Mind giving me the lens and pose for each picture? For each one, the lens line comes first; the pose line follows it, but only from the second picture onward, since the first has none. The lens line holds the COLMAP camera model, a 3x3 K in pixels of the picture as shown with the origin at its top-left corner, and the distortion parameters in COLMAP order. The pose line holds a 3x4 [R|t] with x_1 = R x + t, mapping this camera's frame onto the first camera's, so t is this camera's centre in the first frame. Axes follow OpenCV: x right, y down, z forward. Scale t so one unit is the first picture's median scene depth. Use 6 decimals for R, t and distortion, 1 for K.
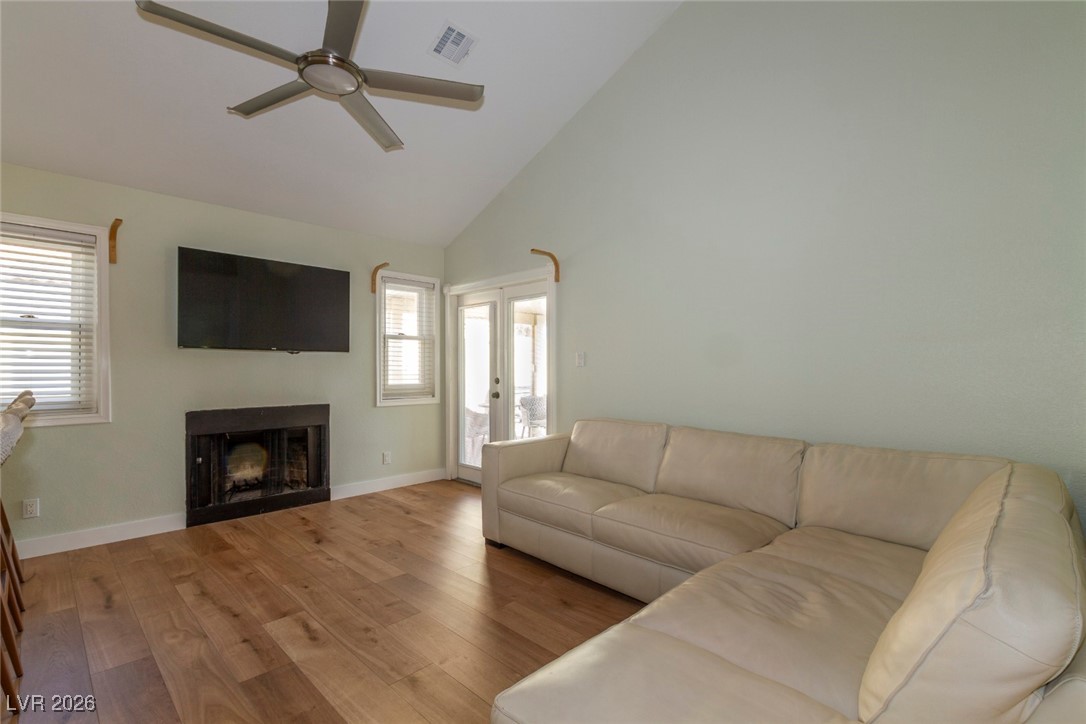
lens RADIAL K [[494.9, 0, 546.7], [0, 494.9, 368.6], [0, 0, 1]] dist [0.008824, -0.005156]
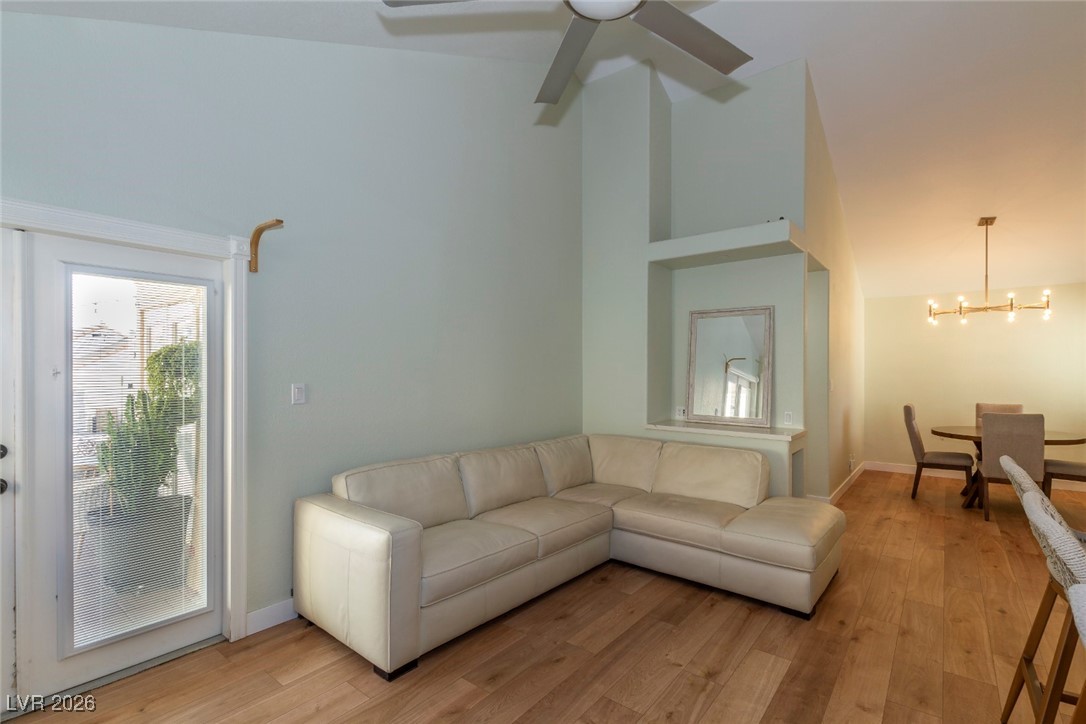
lens RADIAL K [[494.9, 0, 564.8], [0, 494.9, 373.3], [0, 0, 1]] dist [0.008824, -0.005156]
pose [[-0.108569, -0.002450, 0.994086, -0.669171], [-0.002749, 0.999994, 0.002165, -0.050577], [-0.994085, -0.002498, -0.108575, 0.694158]]
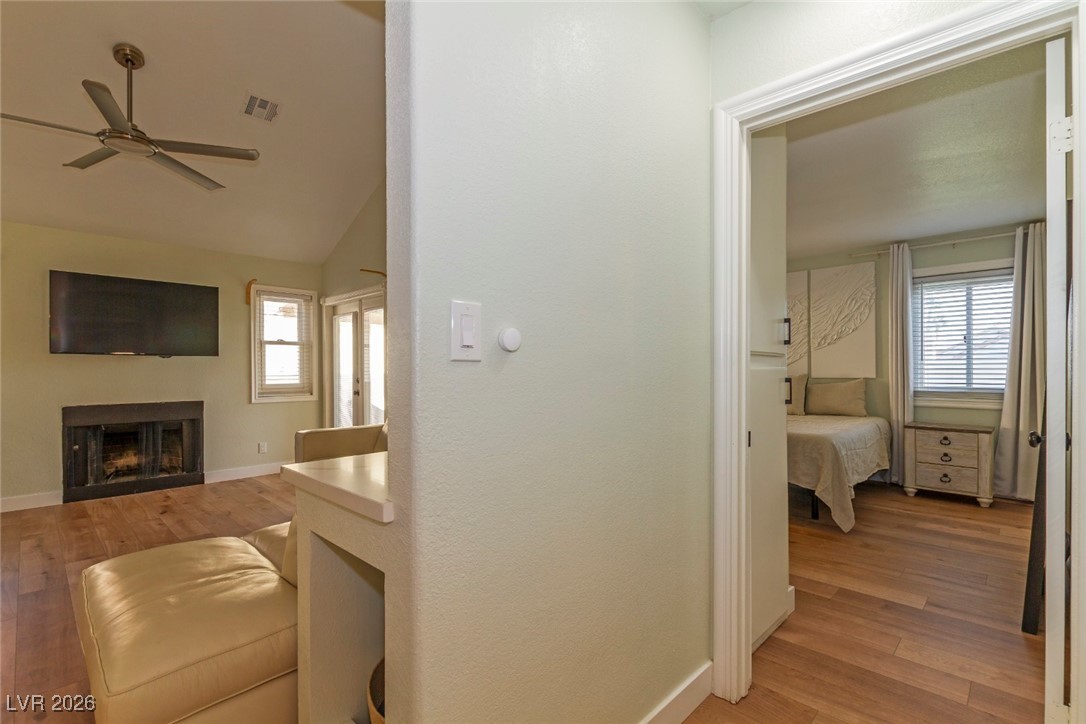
lens RADIAL K [[494.9, 0, 546.8], [0, 494.9, 370.1], [0, 0, 1]] dist [0.008824, -0.005156]
pose [[0.999978, -0.004574, 0.004832, 0.400774], [0.004574, 0.999990, -0.000062, 0.003411], [-0.004832, 0.000084, 0.999988, -0.187350]]
